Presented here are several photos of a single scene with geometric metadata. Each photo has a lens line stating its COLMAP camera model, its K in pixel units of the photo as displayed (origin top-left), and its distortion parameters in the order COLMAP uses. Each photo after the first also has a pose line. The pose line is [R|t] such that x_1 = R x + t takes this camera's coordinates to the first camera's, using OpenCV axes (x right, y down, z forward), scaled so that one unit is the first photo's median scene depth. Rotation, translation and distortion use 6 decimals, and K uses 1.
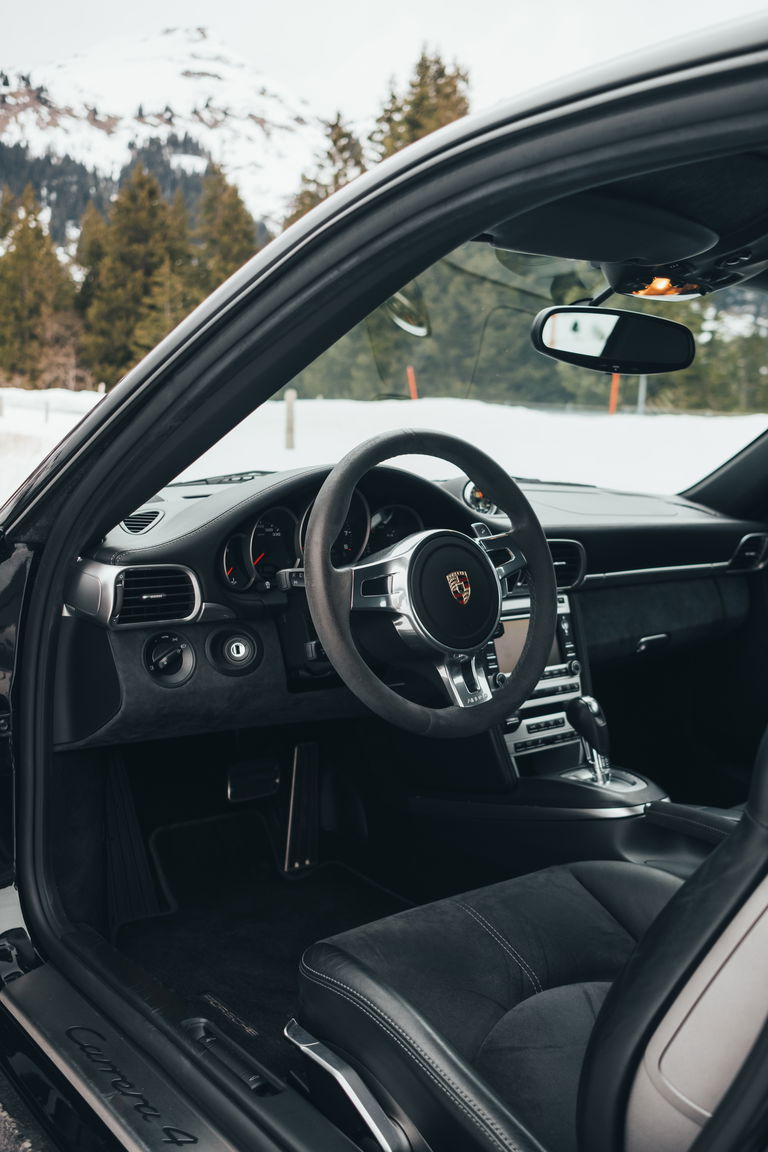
lens RADIAL K [[1103.0, 0, 391.4], [0, 1103.0, 567.9], [0, 0, 1]] dist [-0.087289, 0.211740]
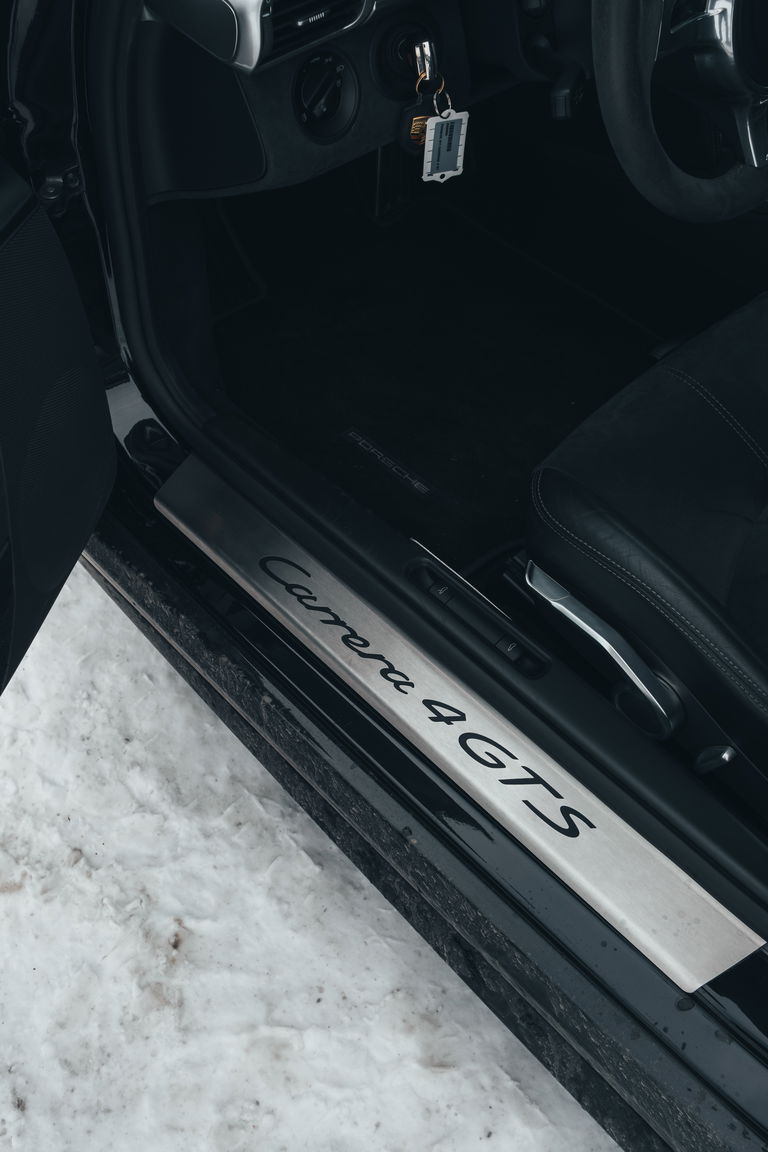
lens RADIAL K [[1103.0, 0, 391.4], [0, 1103.0, 567.9], [0, 0, 1]] dist [-0.087289, 0.211740]
pose [[0.994989, -0.070026, 0.071363, -0.249489], [-0.002754, 0.694294, 0.719686, -0.212721], [-0.099943, -0.716277, 0.690622, 0.363475]]
